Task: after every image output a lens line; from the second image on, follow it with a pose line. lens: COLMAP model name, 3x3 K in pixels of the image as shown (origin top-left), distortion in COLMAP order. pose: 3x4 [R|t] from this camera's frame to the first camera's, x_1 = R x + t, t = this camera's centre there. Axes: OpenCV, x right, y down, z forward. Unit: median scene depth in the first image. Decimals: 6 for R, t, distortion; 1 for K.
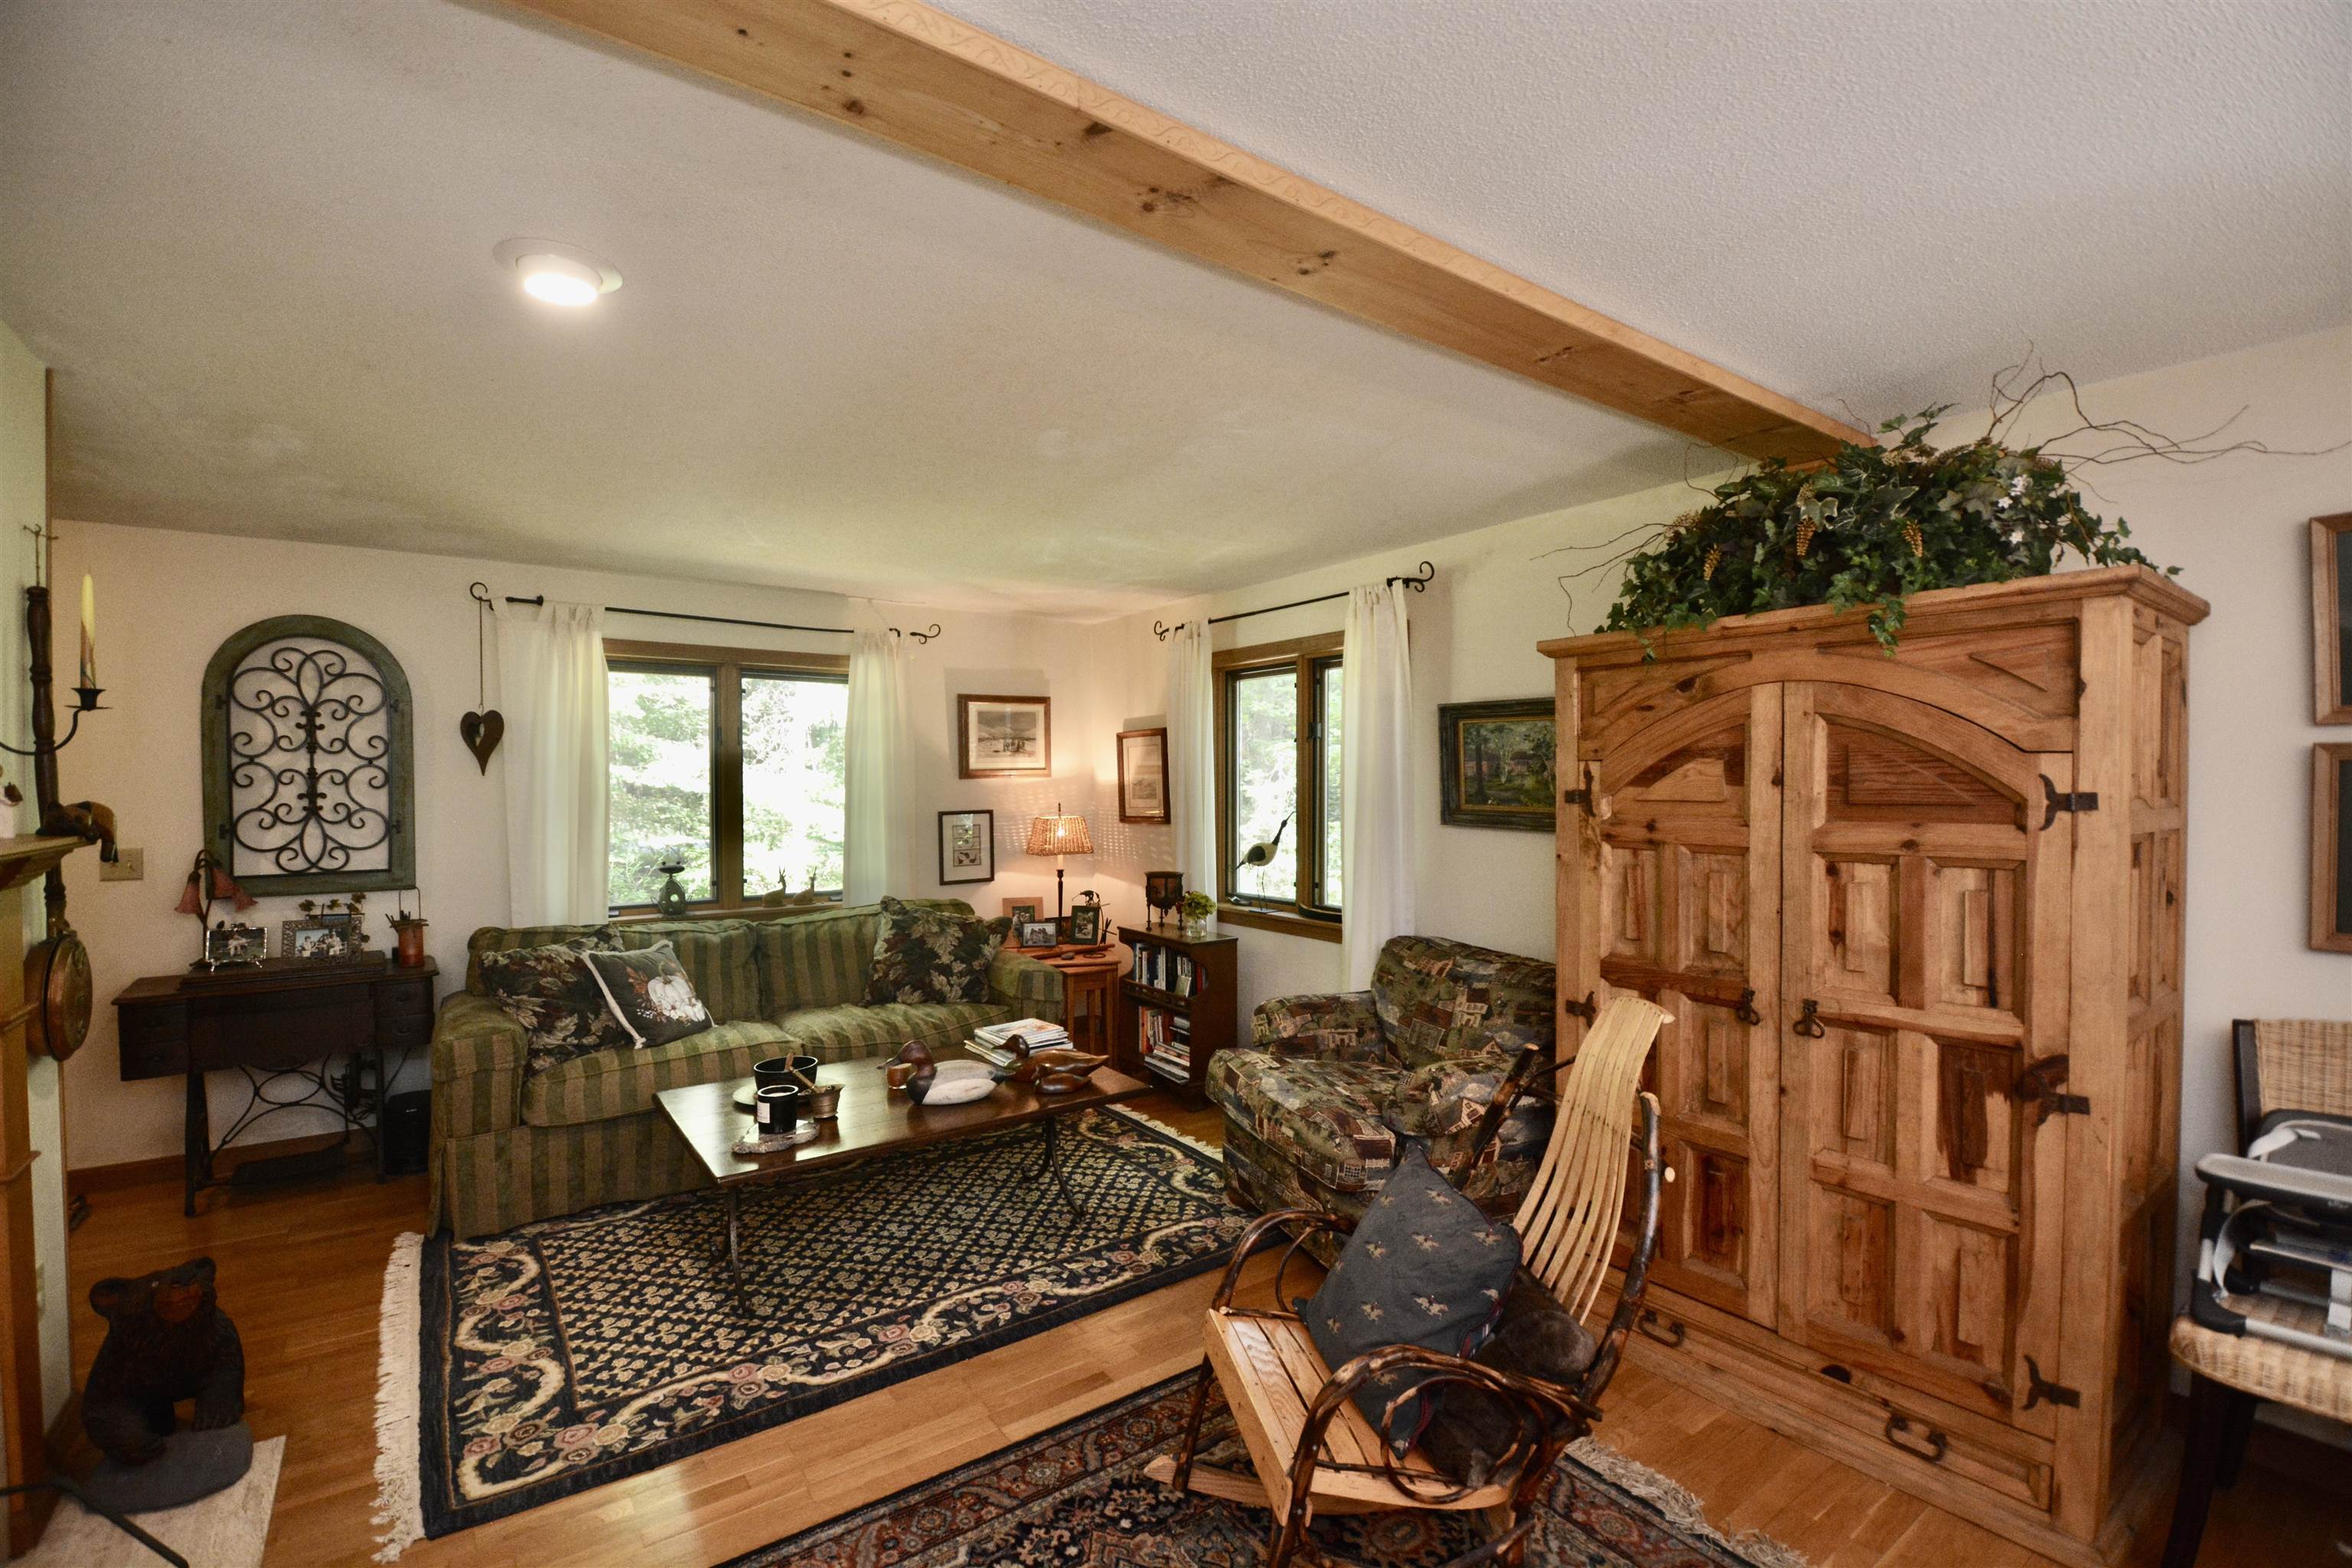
lens RADIAL K [[1011.0, 0, 1164.6], [0, 1011.0, 794.5], [0, 0, 1]] dist [-0.017305, -0.005565]
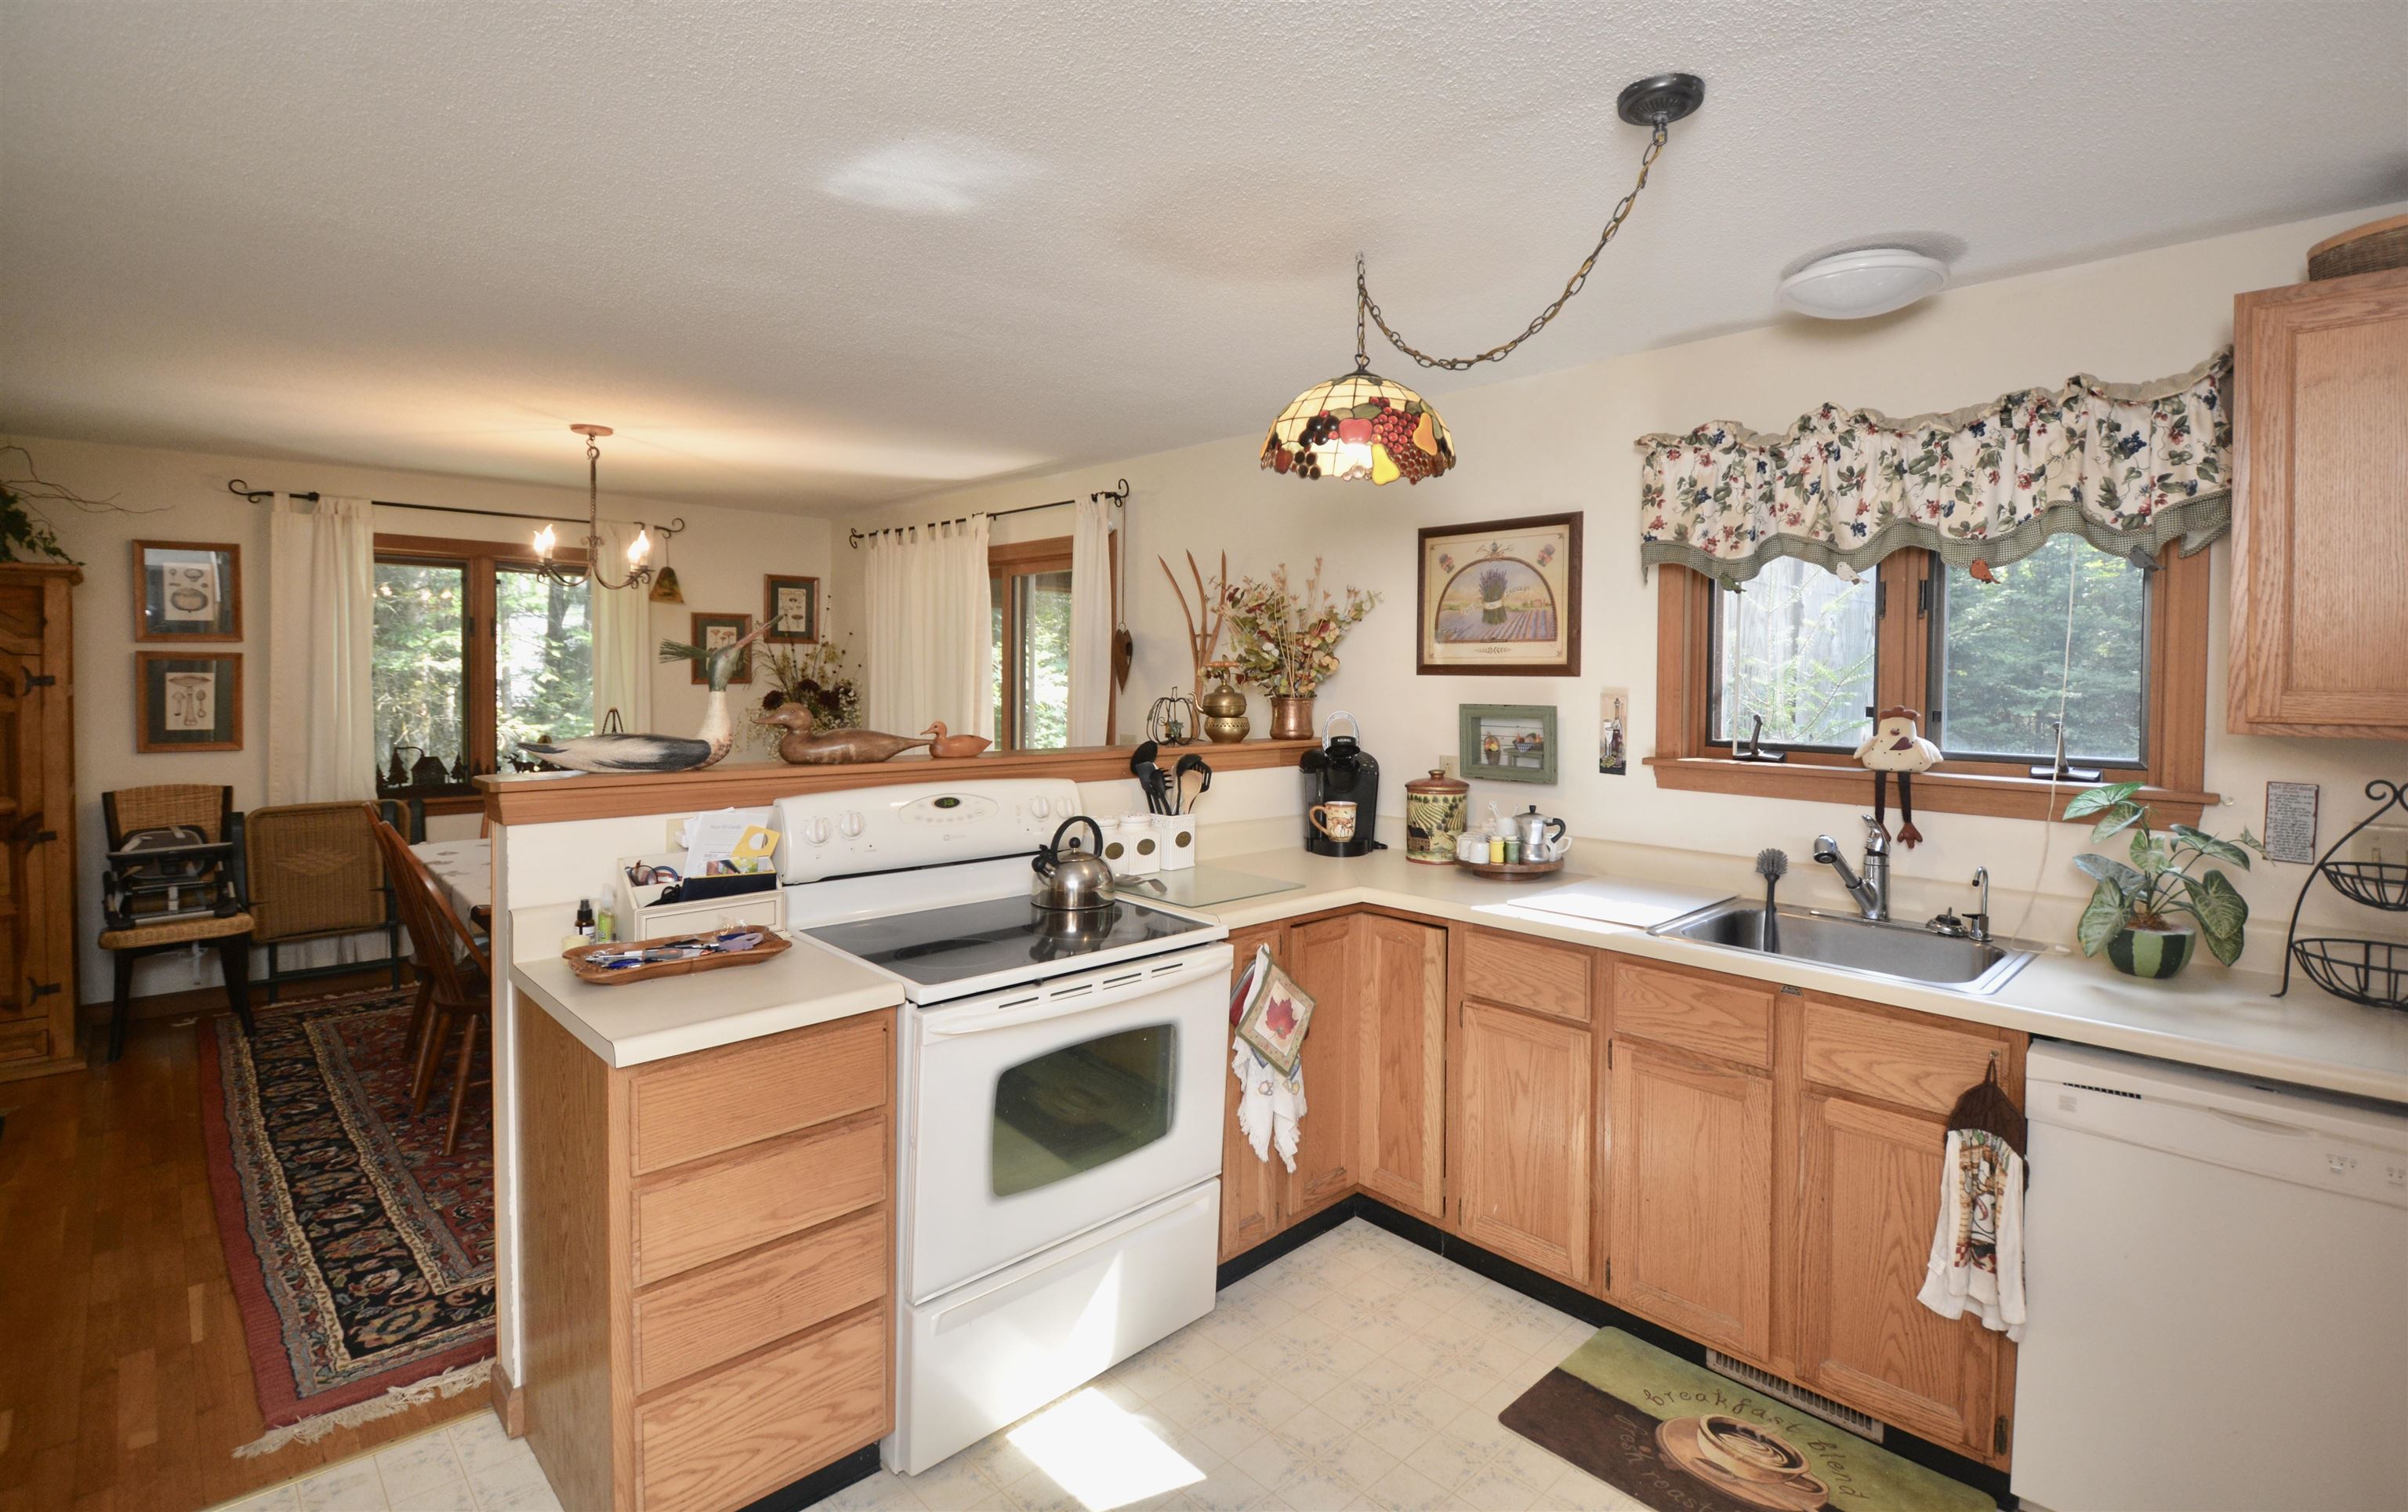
lens RADIAL K [[1078.2, 0, 1200.0], [0, 1078.2, 705.1], [0, 0, 1]] dist [-0.019748, -0.001903]
pose [[-0.180018, -0.027745, 0.983272, -1.357538], [0.001692, 0.999592, 0.028515, 0.000098], [-0.983662, 0.006797, -0.179897, -0.772694]]
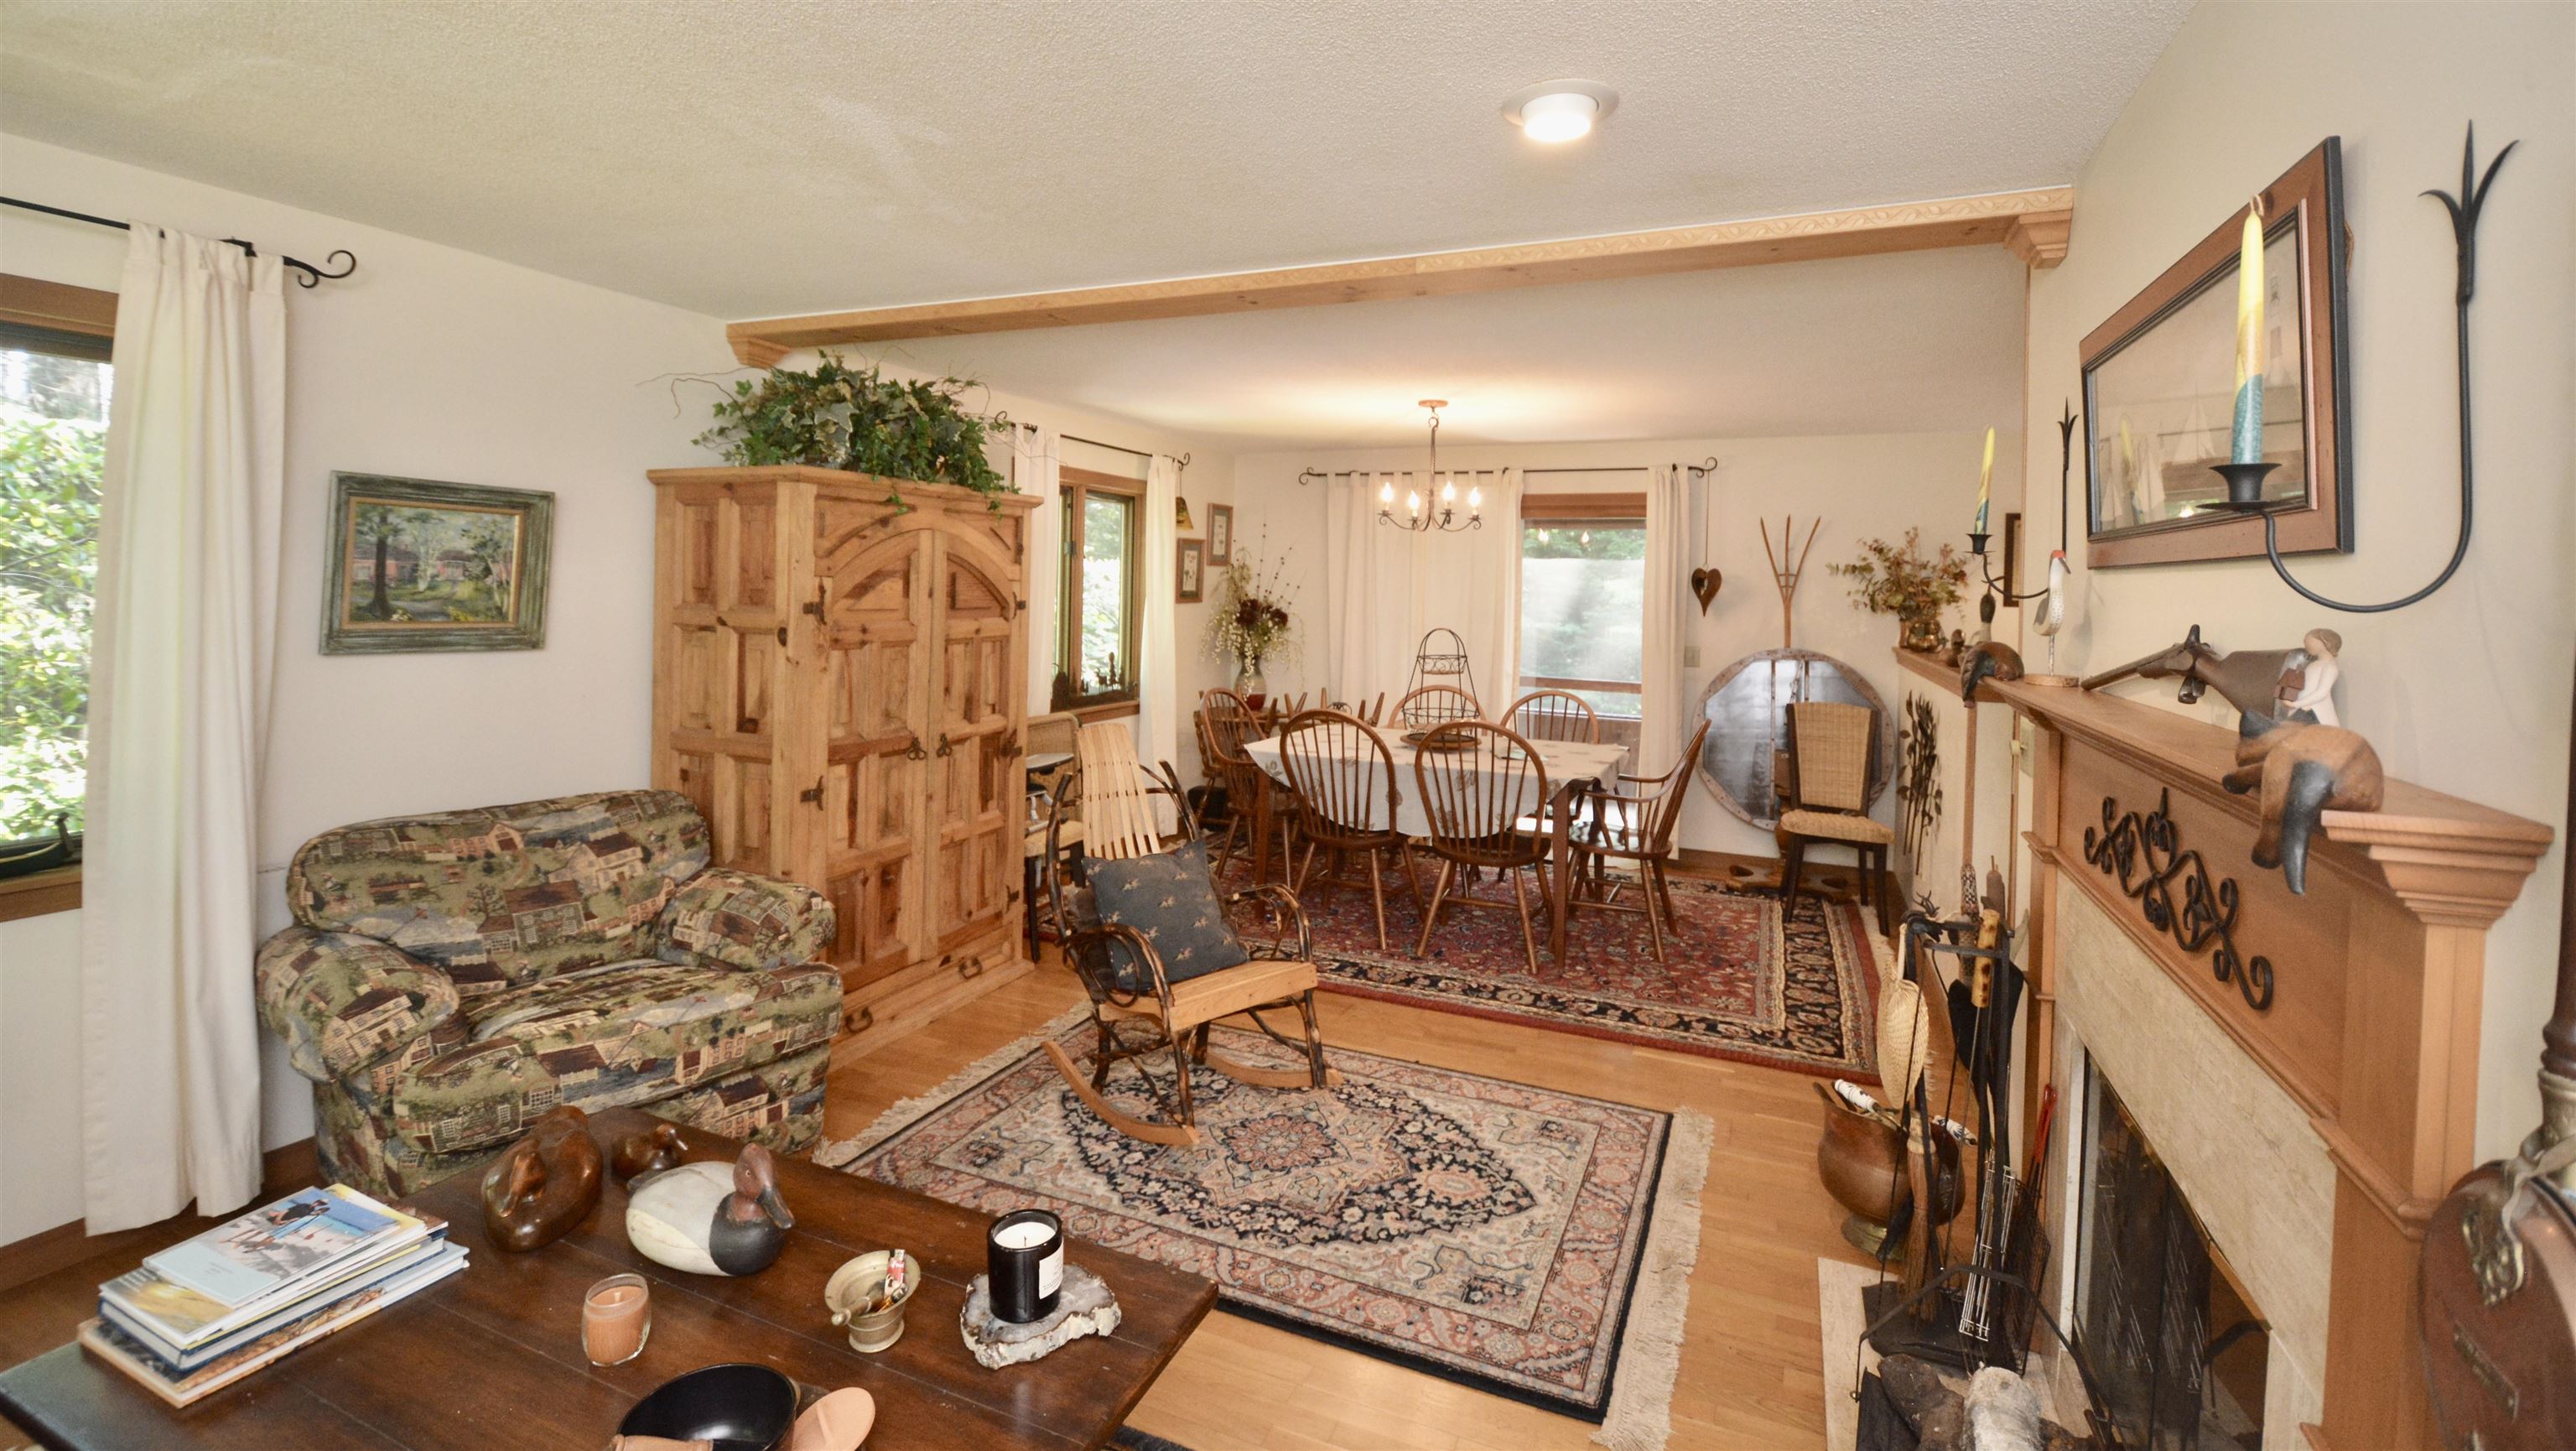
lens RADIAL K [[1111.7, 0, 1269.2], [0, 1111.7, 597.7], [0, 0, 1]] dist [0.001008, -0.000025]
pose [[-0.501658, -0.017974, 0.864879, -1.210160], [-0.009321, 0.999838, 0.015373, -0.043849], [-0.865016, -0.000349, -0.501744, 1.538647]]
